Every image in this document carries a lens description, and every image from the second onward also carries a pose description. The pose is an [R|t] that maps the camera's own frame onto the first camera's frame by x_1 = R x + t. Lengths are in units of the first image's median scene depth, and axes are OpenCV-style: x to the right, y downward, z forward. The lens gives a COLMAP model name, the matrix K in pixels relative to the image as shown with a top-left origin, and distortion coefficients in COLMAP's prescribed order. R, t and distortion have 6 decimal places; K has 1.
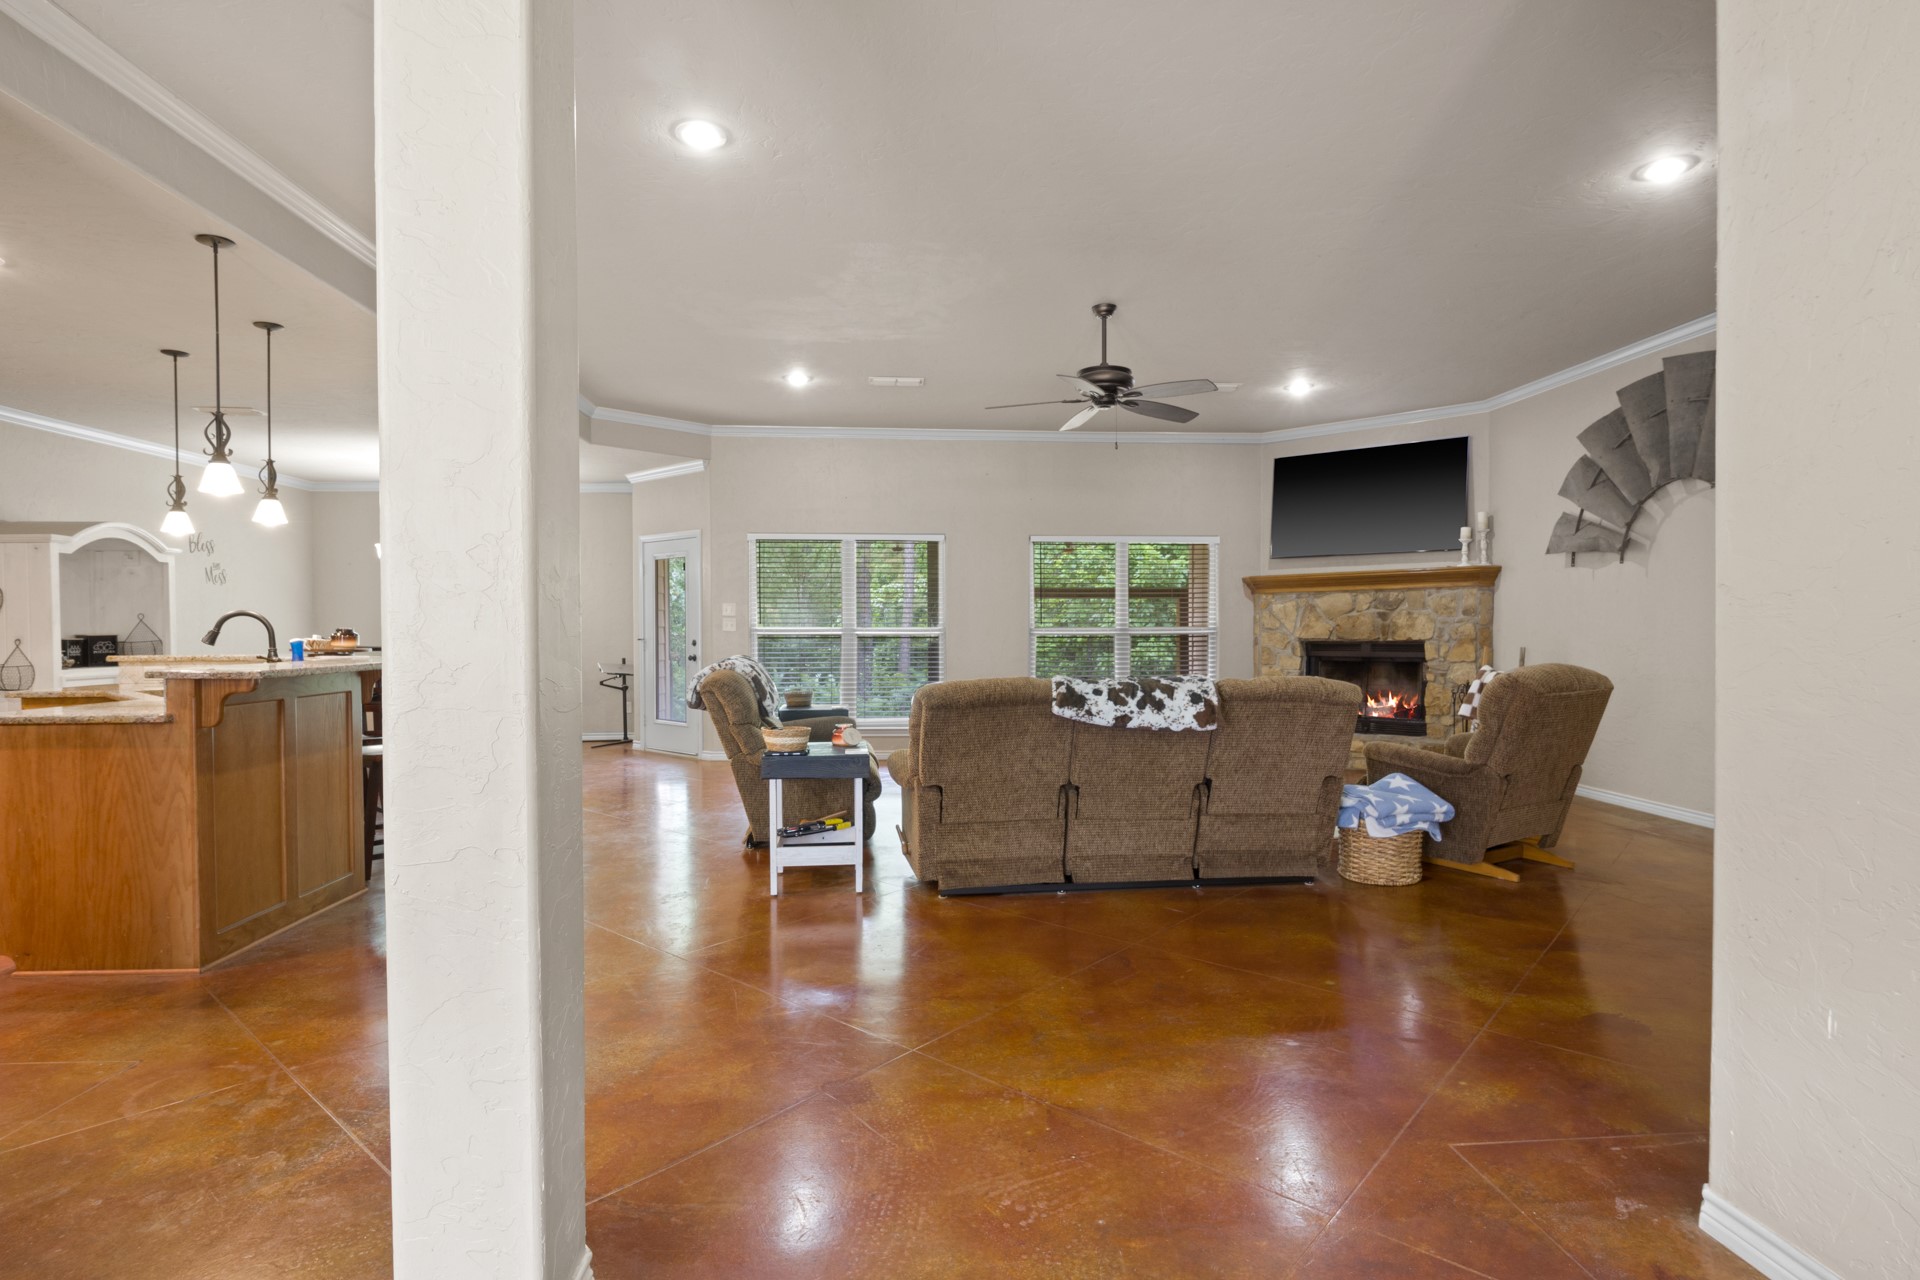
lens RADIAL K [[956.5, 0, 970.4], [0, 956.5, 643.7], [0, 0, 1]] dist [-0.006773, -0.001404]
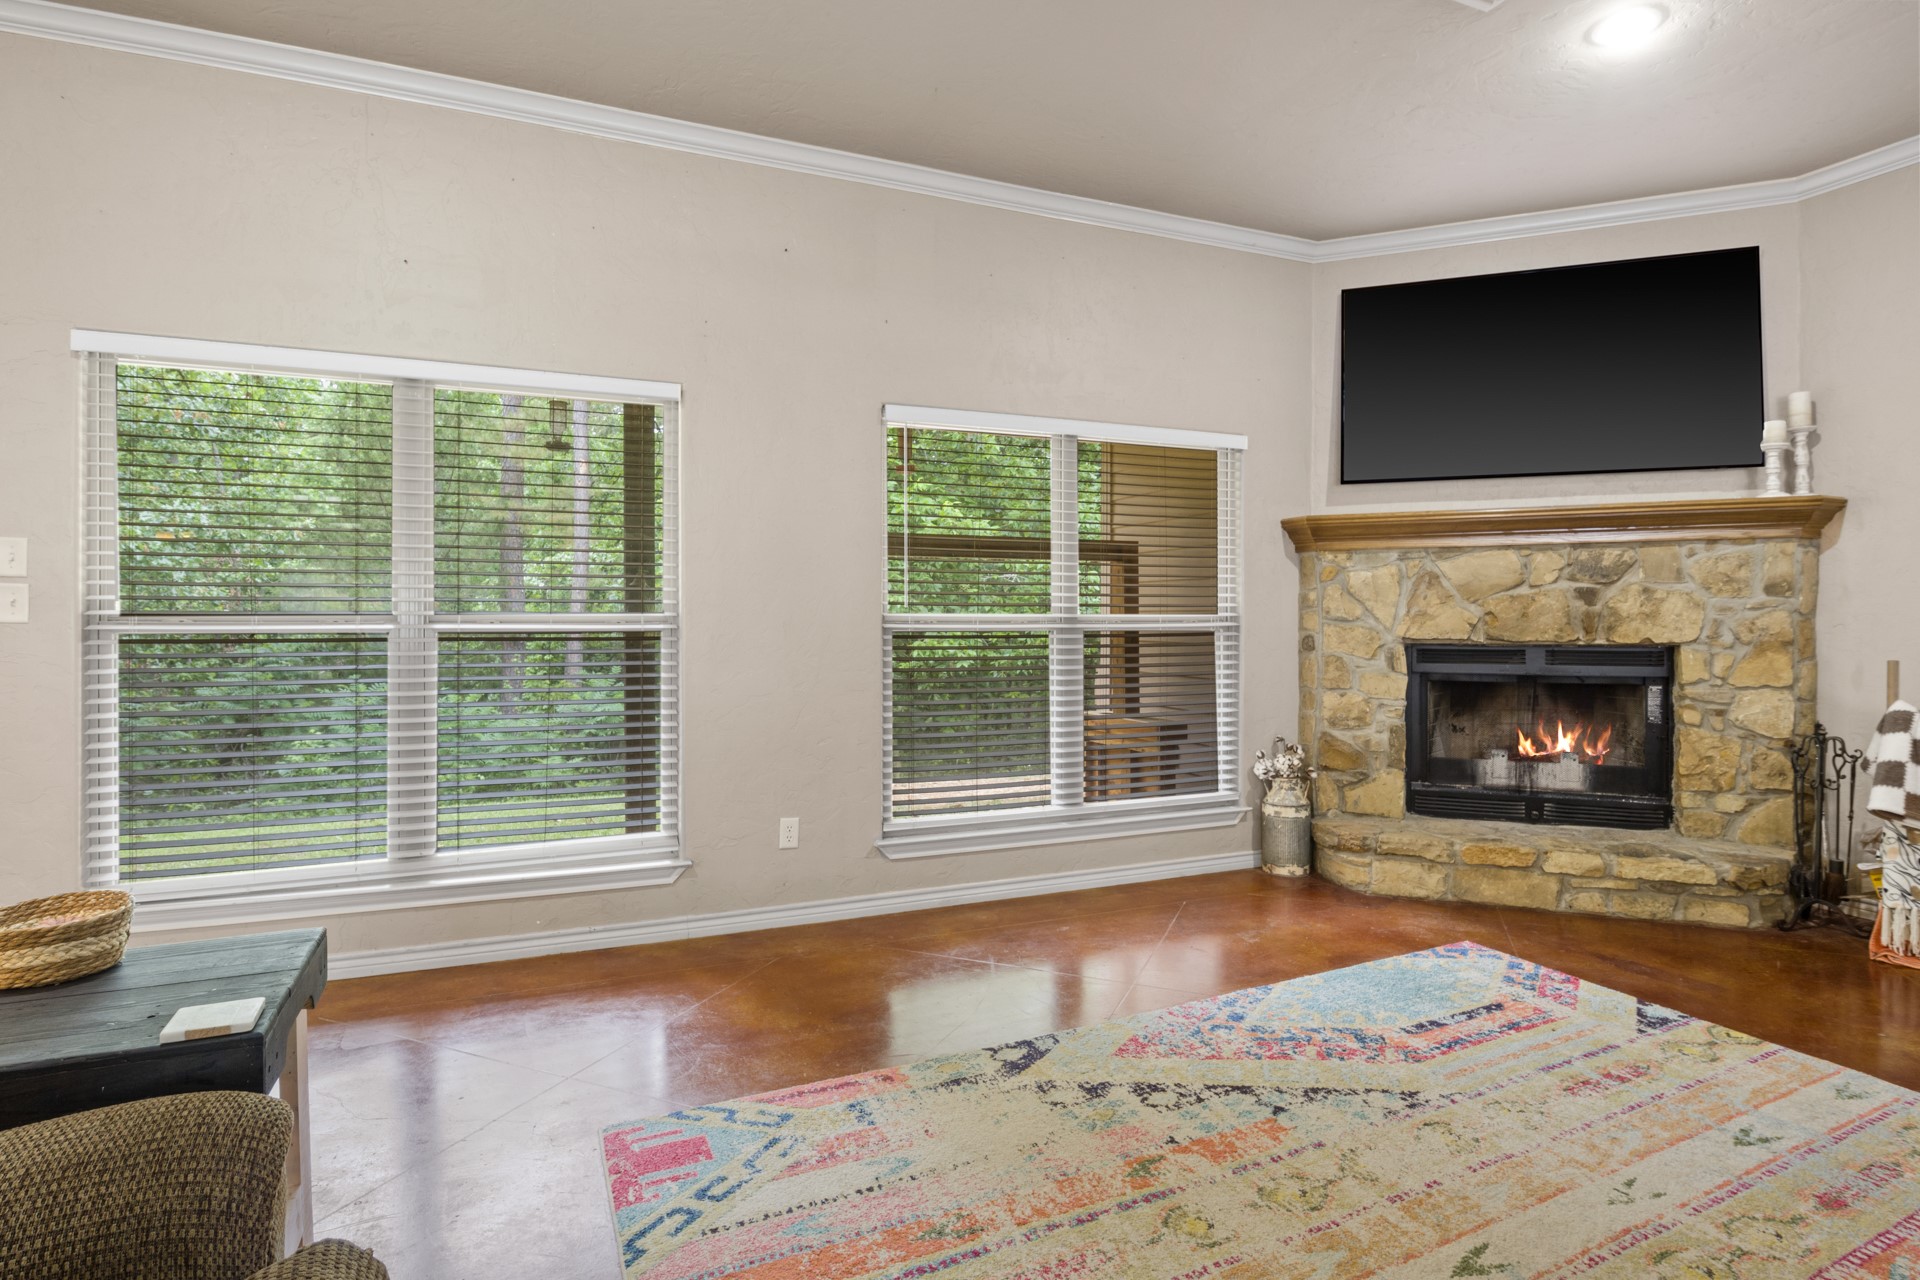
lens RADIAL K [[963.2, 0, 966.3], [0, 963.2, 617.8], [0, 0, 1]] dist [-0.012592, -0.001303]
pose [[0.949639, 0.003865, 0.313322, -0.044246], [0.000271, 0.999913, -0.013155, -0.011118], [-0.313345, 0.012577, 0.949556, 0.649882]]
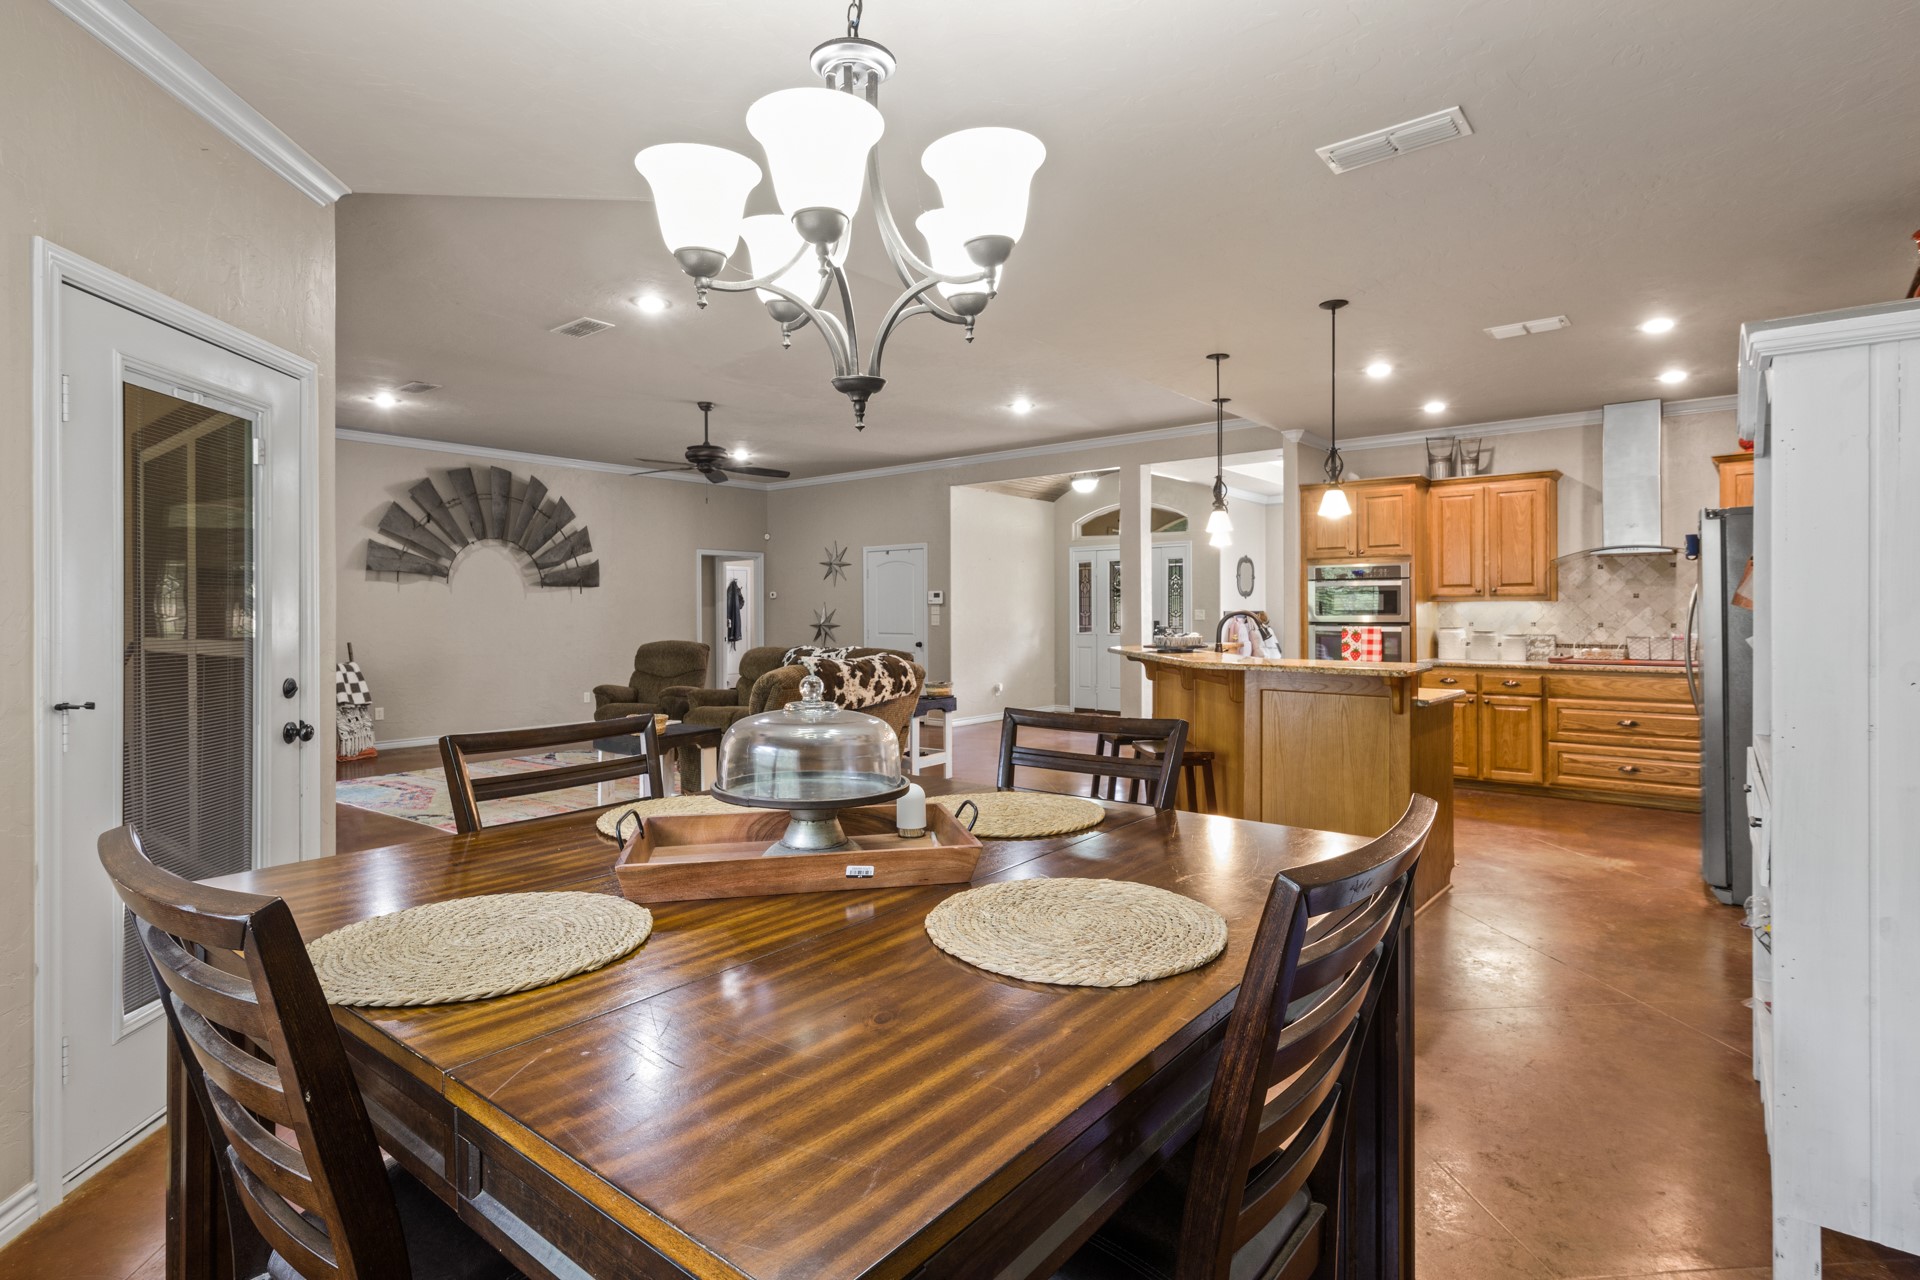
lens RADIAL K [[955.4, 0, 966.5], [0, 955.4, 609.3], [0, 0, 1]] dist [0.014524, -0.001109]
pose [[-0.719123, 0.009073, 0.694823, -0.786784], [0.019682, 0.999780, 0.007316, -0.029932], [-0.694604, 0.018937, -0.719143, 1.218379]]
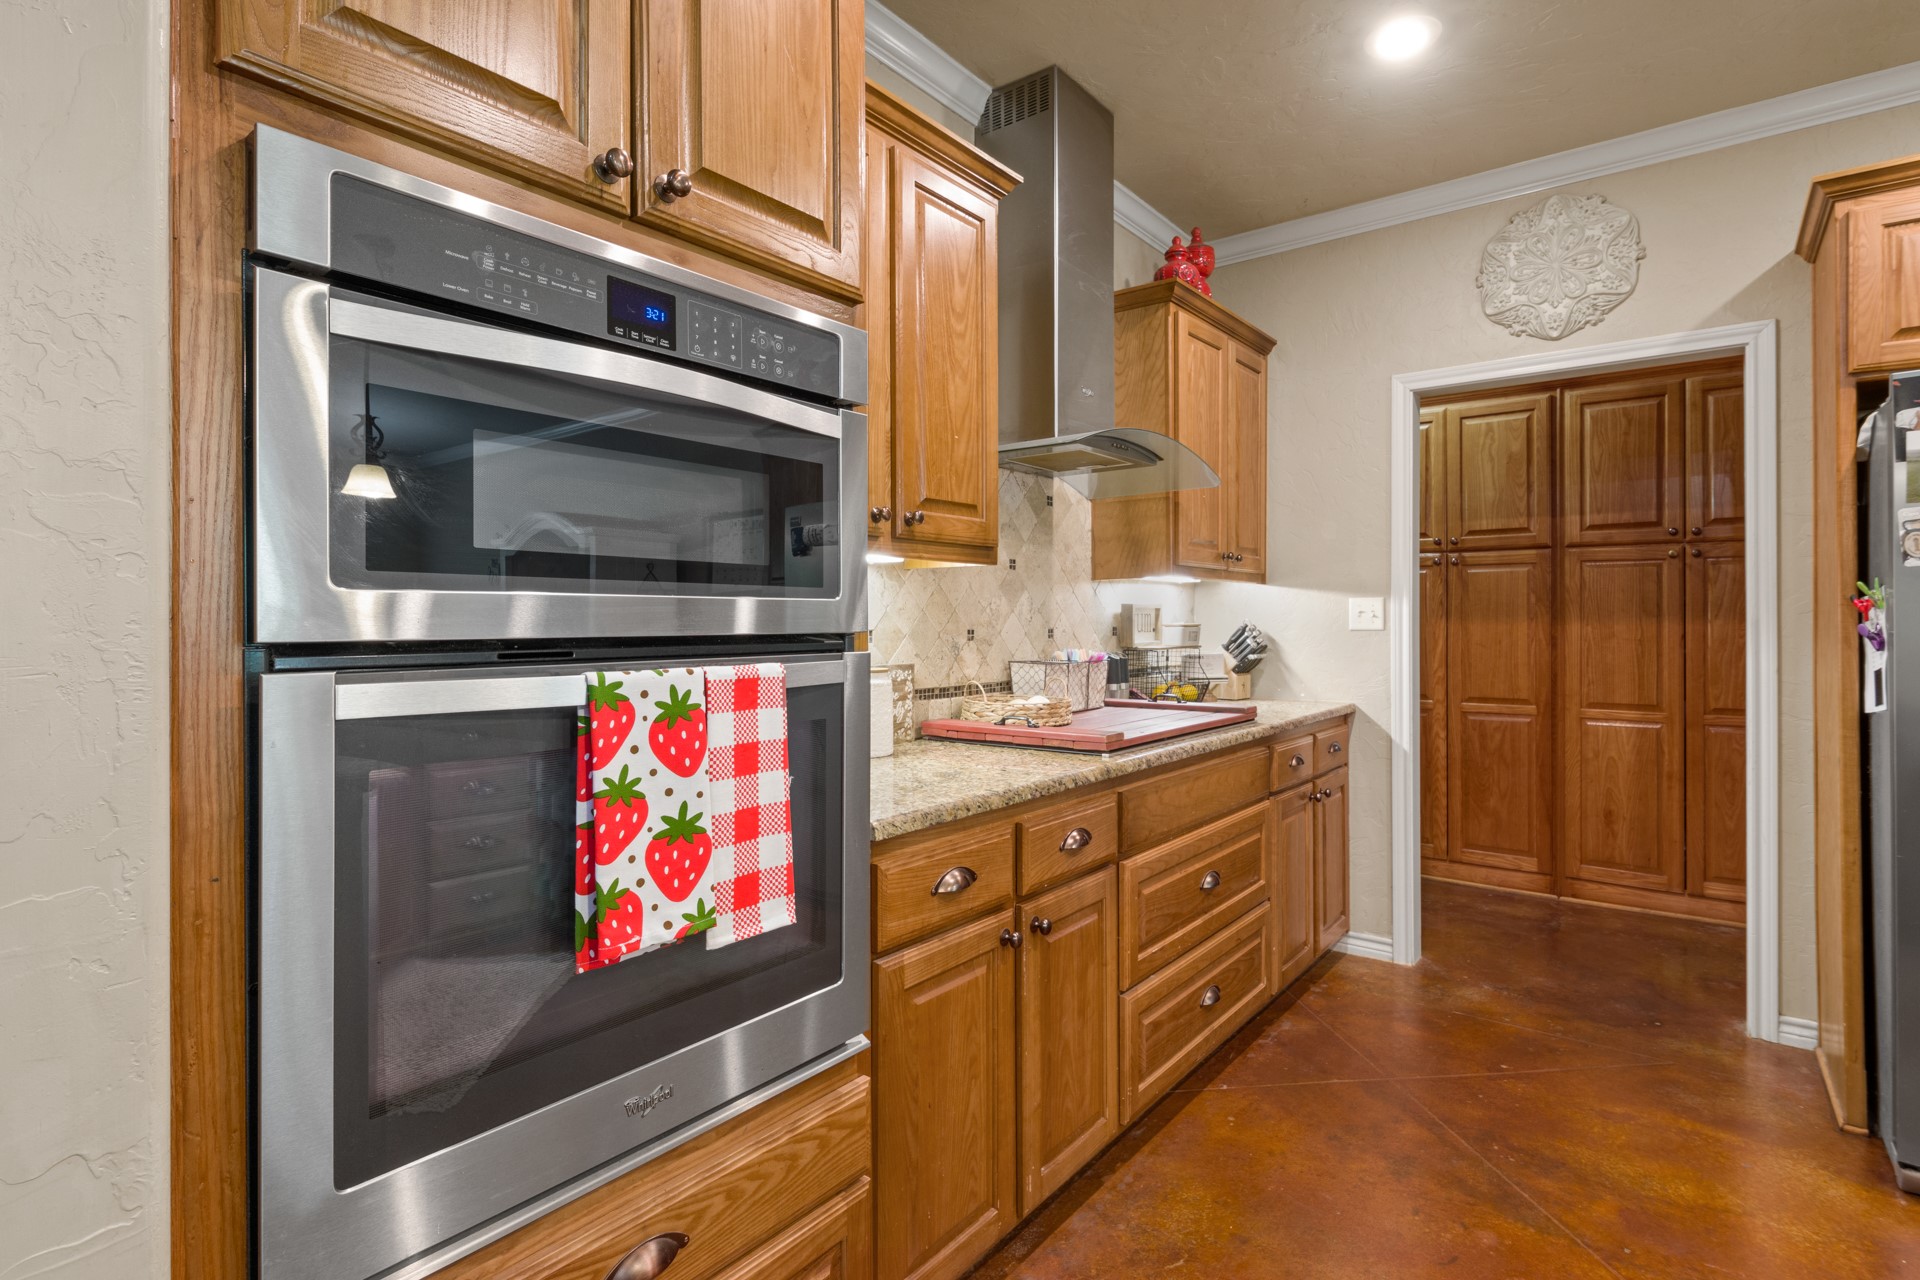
lens RADIAL K [[947.9, 0, 958.0], [0, 947.9, 619.7], [0, 0, 1]] dist [-0.002690, -0.000682]
pose [[-0.679322, 0.005575, -0.733819, -0.339300], [-0.007988, 0.999856, 0.014992, -0.008109], [0.733797, 0.016046, -0.679179, 0.408794]]
